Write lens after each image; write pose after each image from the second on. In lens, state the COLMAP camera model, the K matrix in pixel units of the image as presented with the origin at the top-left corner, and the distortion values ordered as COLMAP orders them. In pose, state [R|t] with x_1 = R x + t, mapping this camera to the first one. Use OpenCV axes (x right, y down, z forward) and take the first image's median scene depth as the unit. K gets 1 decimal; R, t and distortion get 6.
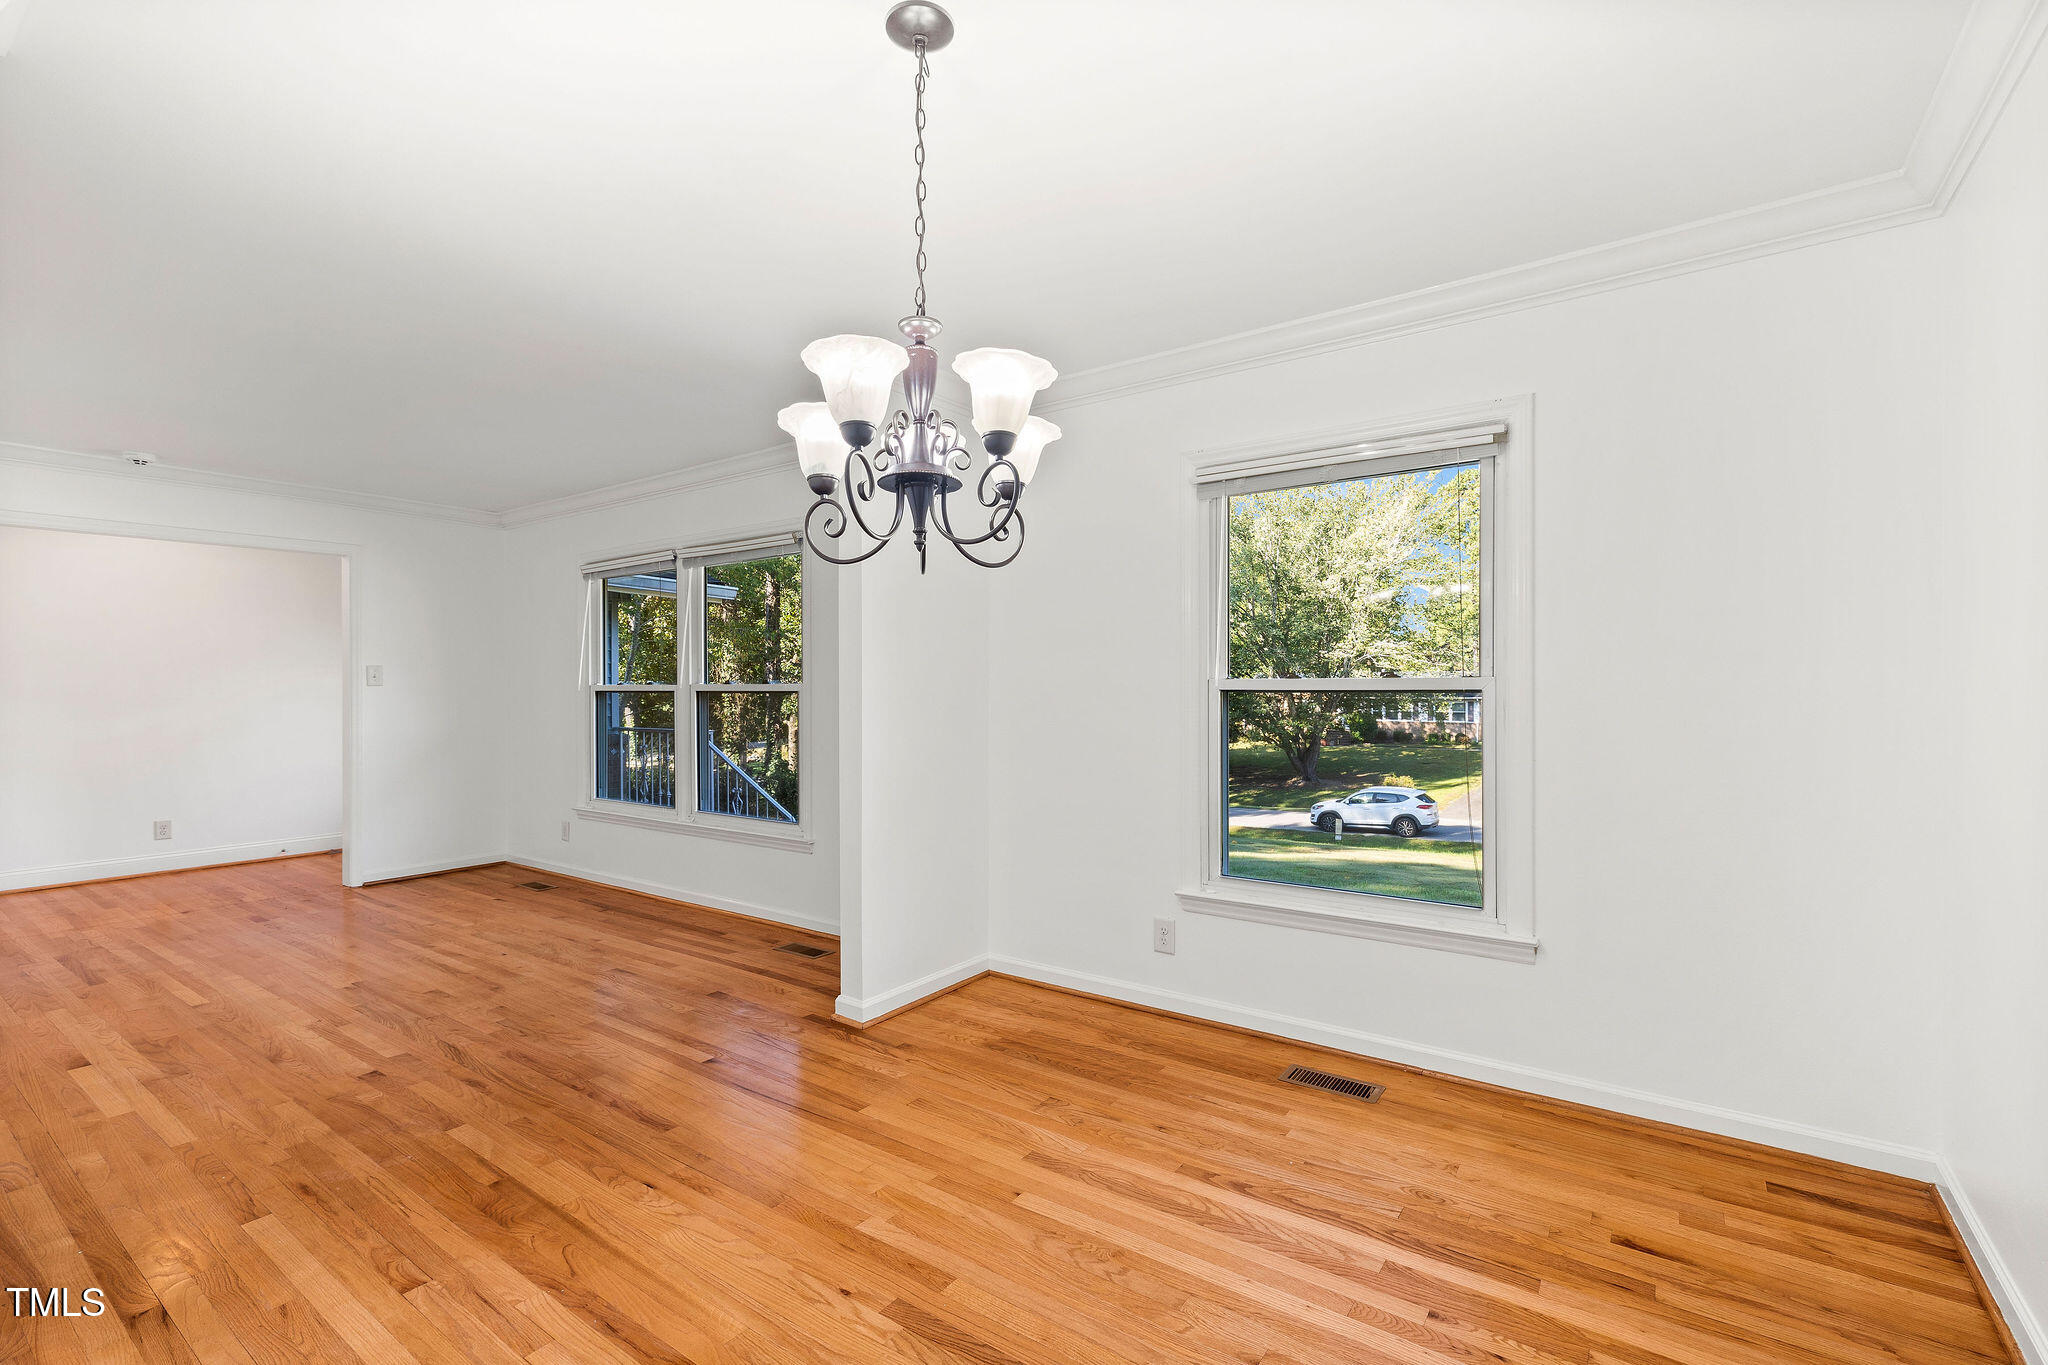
lens RADIAL K [[920.6, 0, 1013.3], [0, 920.6, 684.1], [0, 0, 1]] dist [0.004488, 0.000767]
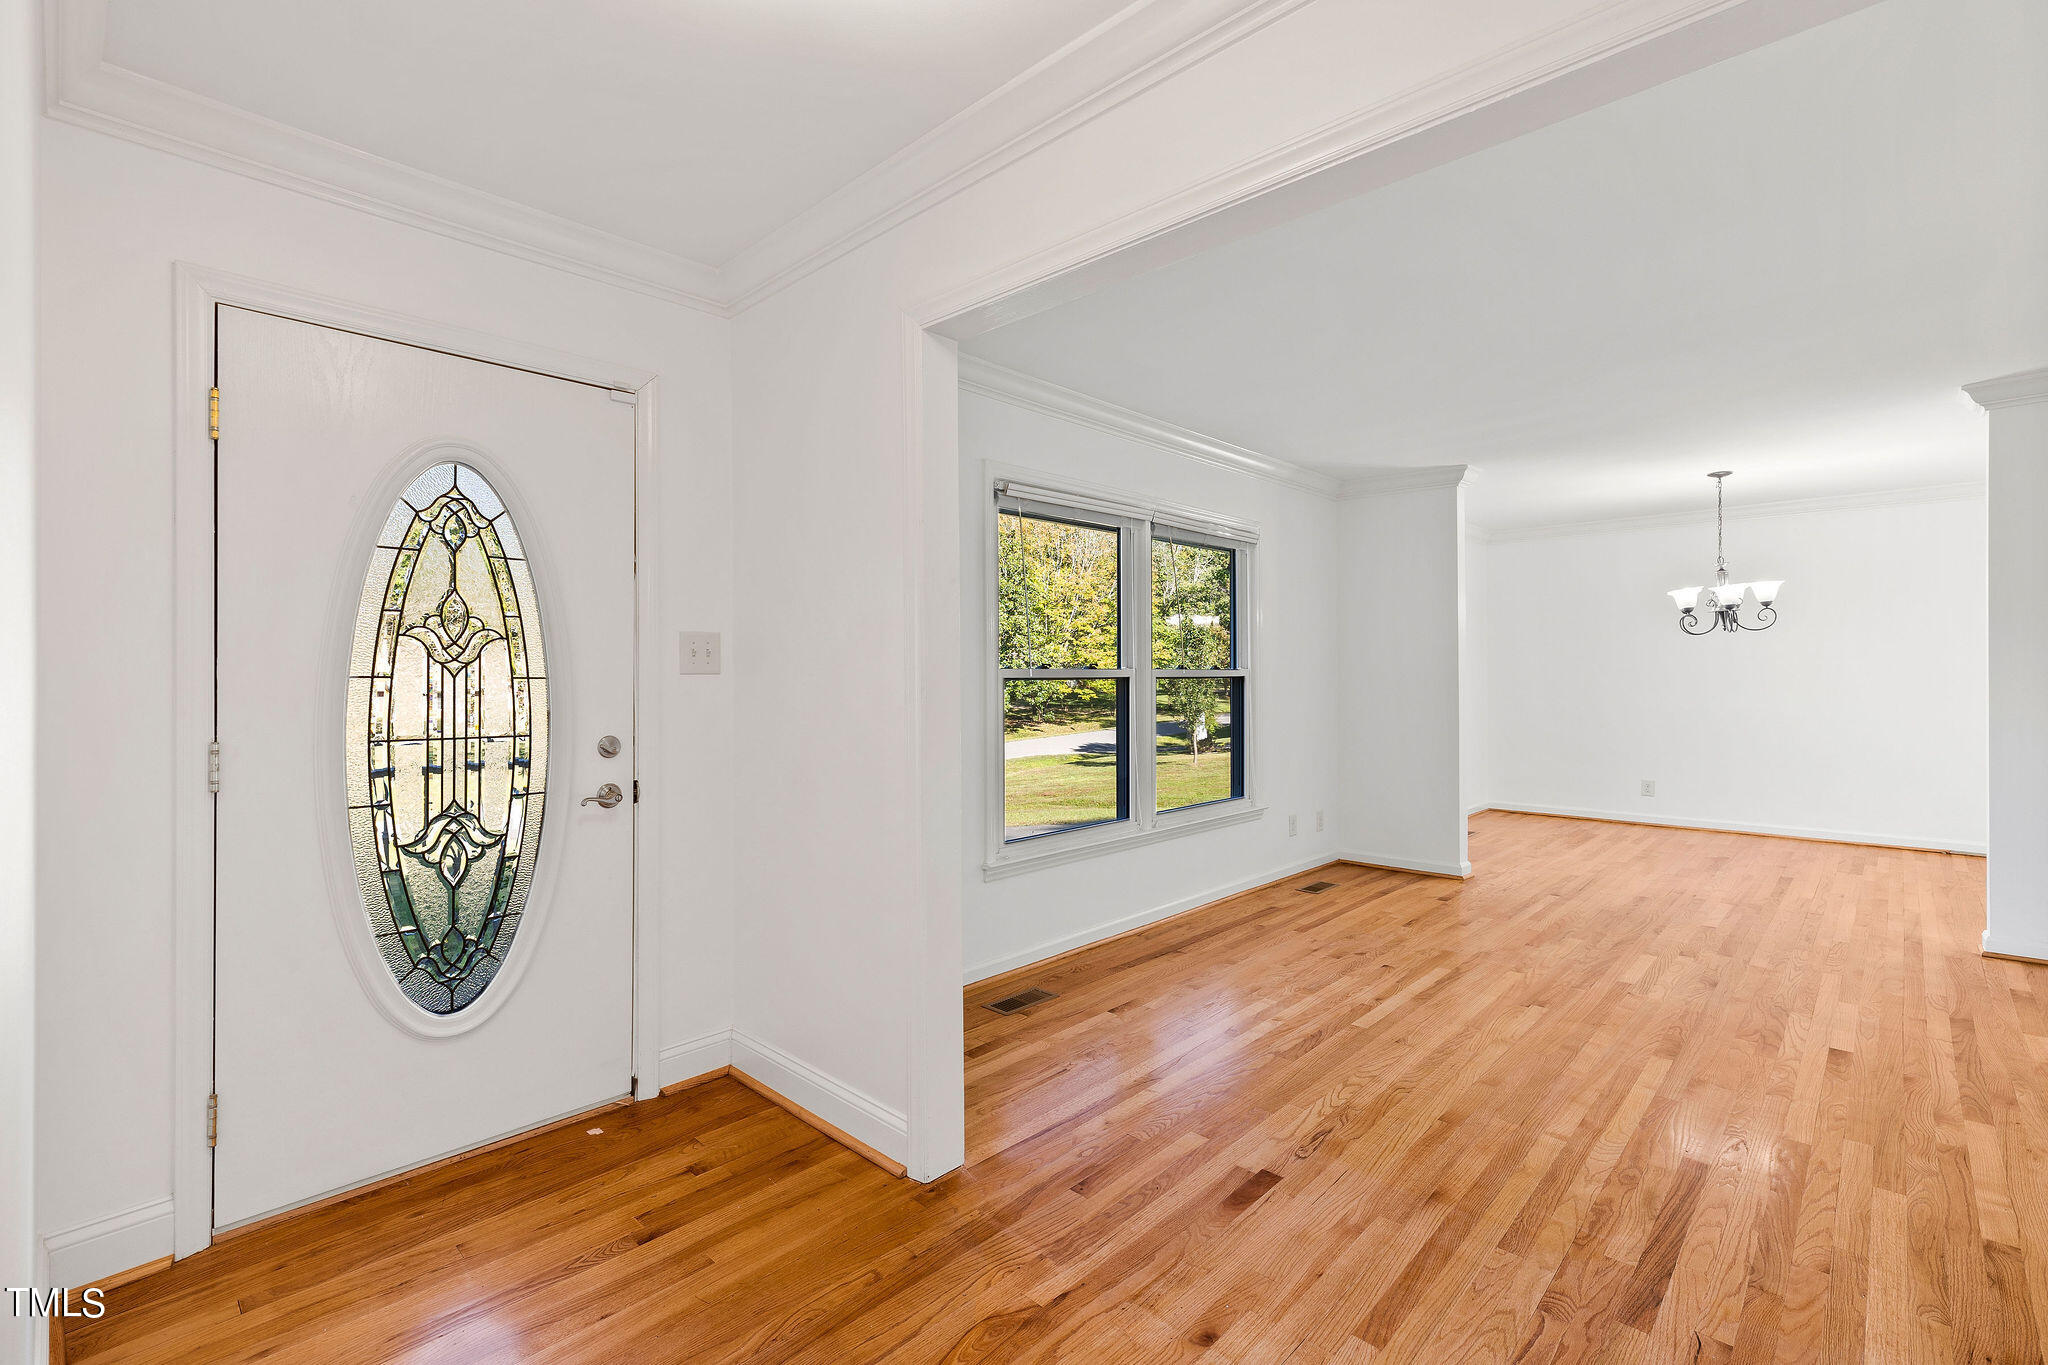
lens RADIAL K [[920.6, 0, 1014.2], [0, 920.6, 677.2], [0, 0, 1]] dist [0.004488, 0.000767]
pose [[0.134484, 0.003835, 0.990908, -1.685733], [0.002886, 0.999987, -0.004262, 0.015332], [-0.990912, 0.003433, 0.134471, 1.393552]]
